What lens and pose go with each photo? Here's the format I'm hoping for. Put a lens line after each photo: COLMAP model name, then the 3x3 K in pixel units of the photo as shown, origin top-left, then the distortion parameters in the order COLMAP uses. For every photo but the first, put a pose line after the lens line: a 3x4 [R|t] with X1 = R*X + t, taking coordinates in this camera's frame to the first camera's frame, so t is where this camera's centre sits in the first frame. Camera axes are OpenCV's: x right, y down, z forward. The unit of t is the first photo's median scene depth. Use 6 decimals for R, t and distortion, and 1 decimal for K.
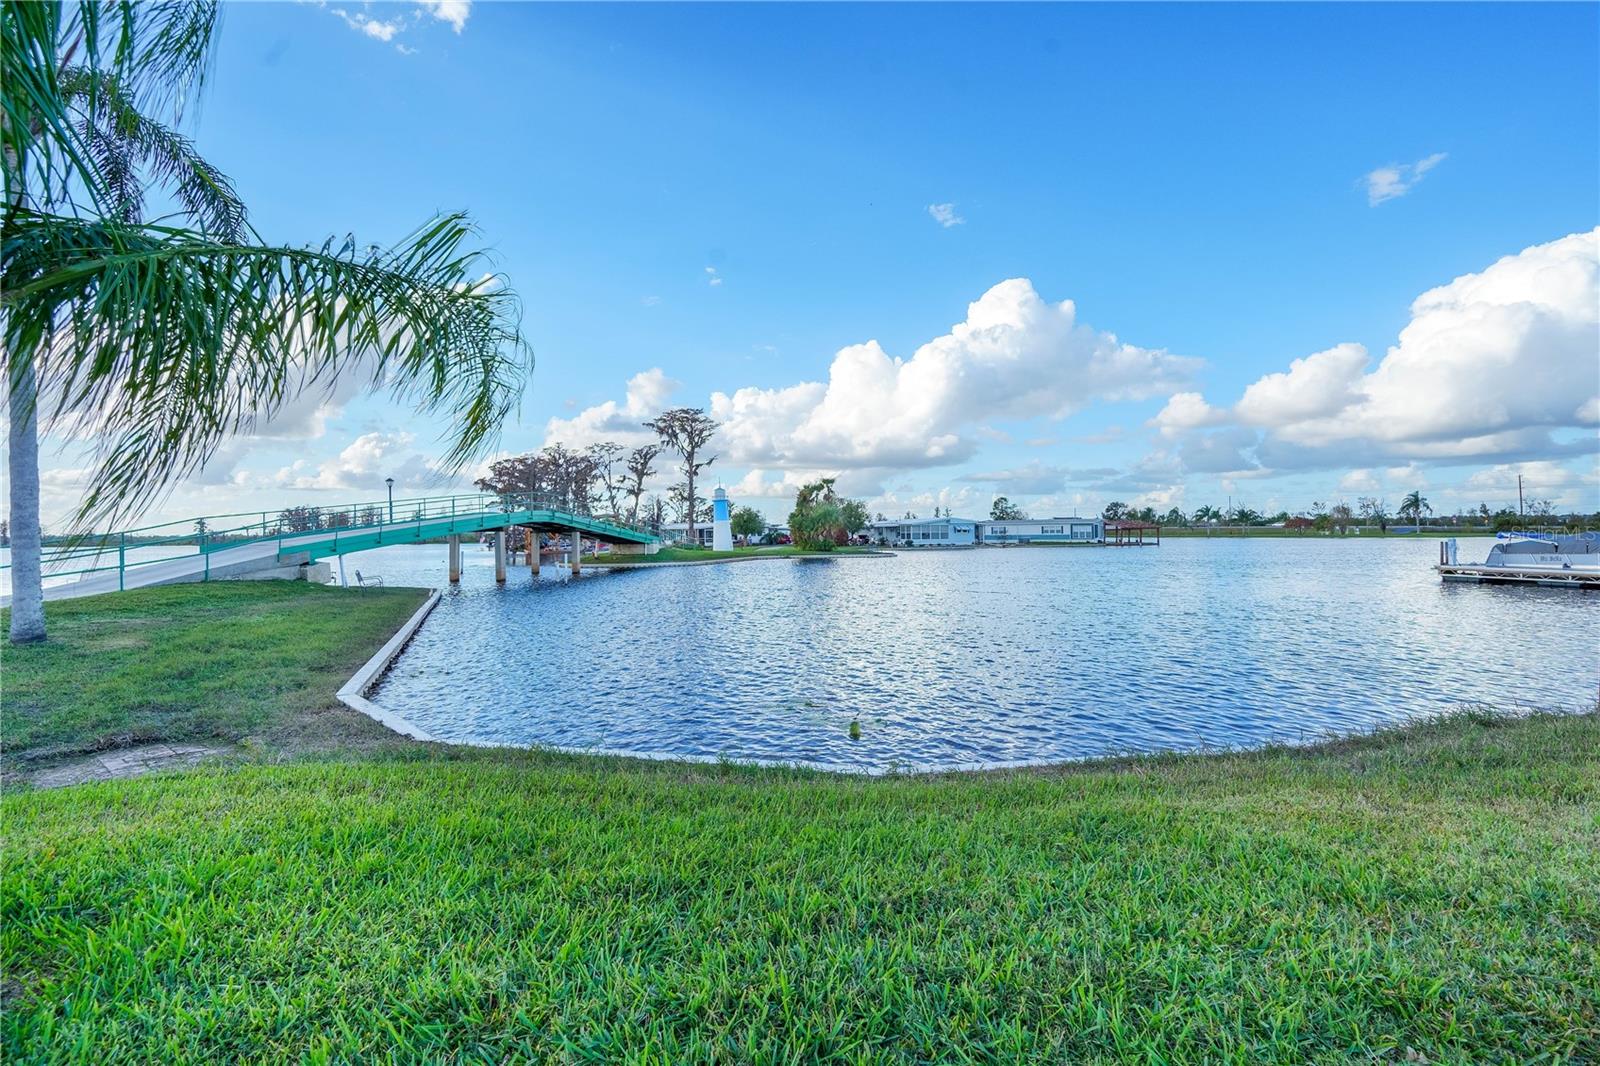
lens RADIAL K [[735.6, 0, 804.9], [0, 735.6, 521.2], [0, 0, 1]] dist [-0.002120, 0.000798]
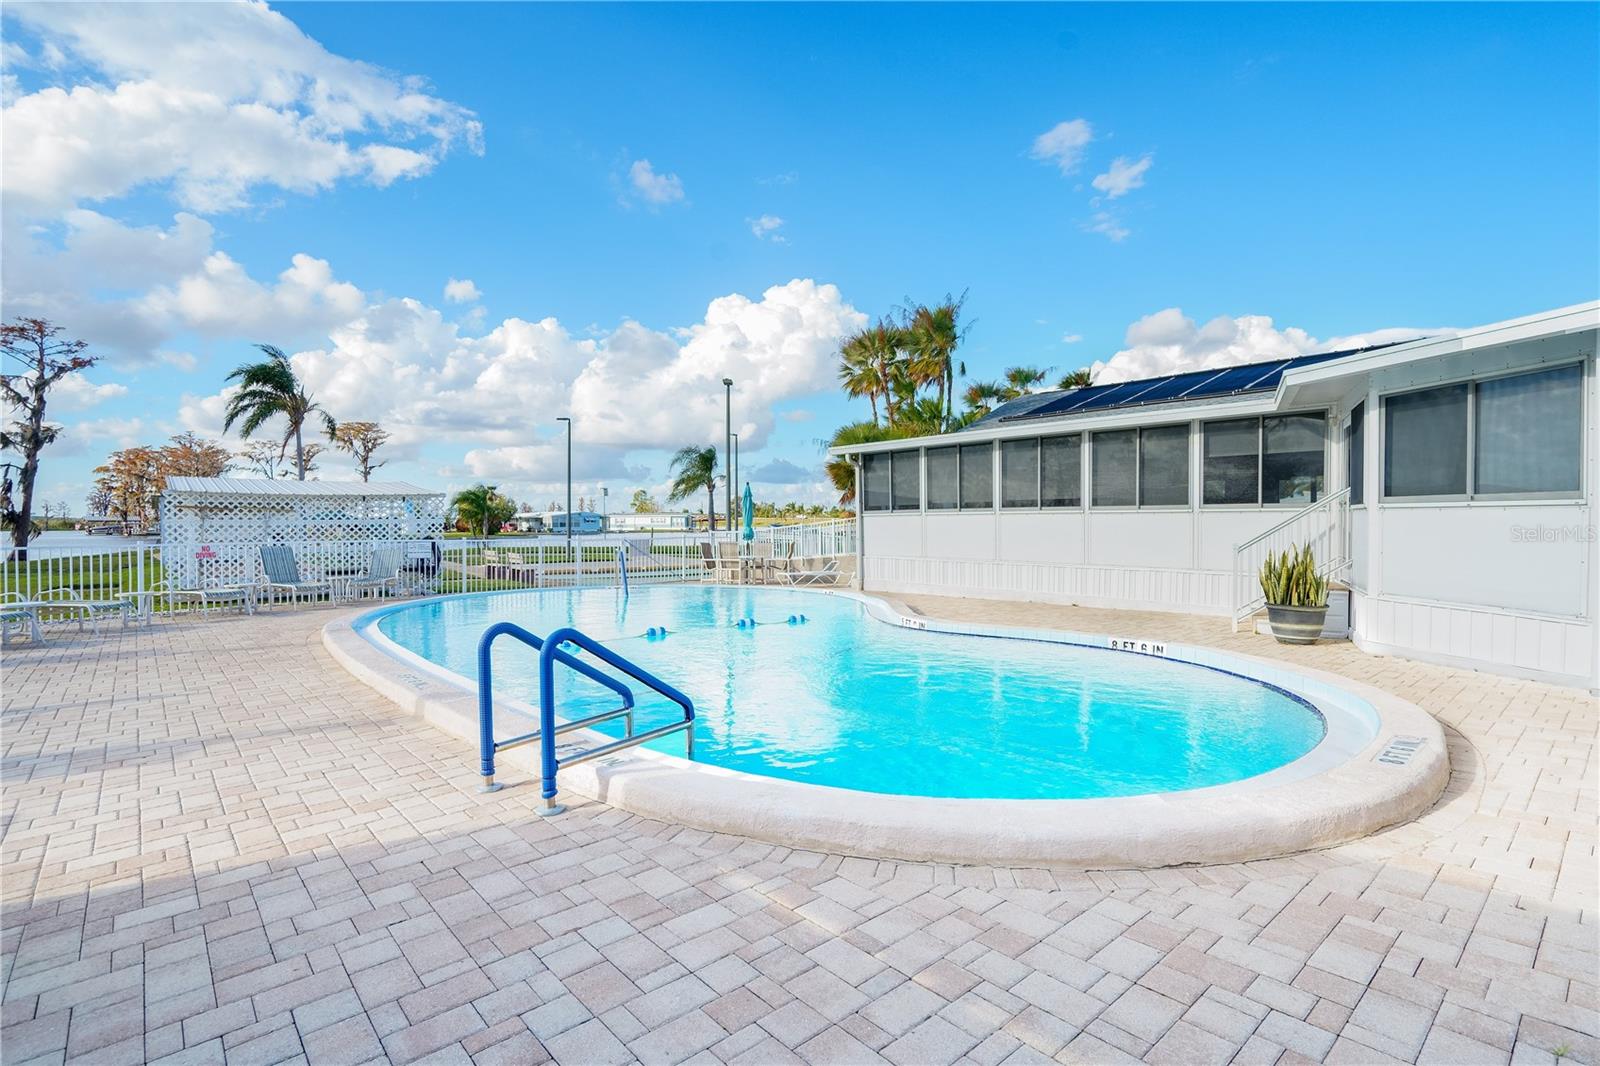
lens RADIAL K [[735.6, 0, 809.7], [0, 735.6, 536.4], [0, 0, 1]] dist [-0.002120, 0.000798]
pose [[0.890126, -0.003929, 0.455698, -0.046663], [-0.012093, 0.999407, 0.032238, -0.006868], [-0.455555, -0.034207, 0.889550, -0.386355]]
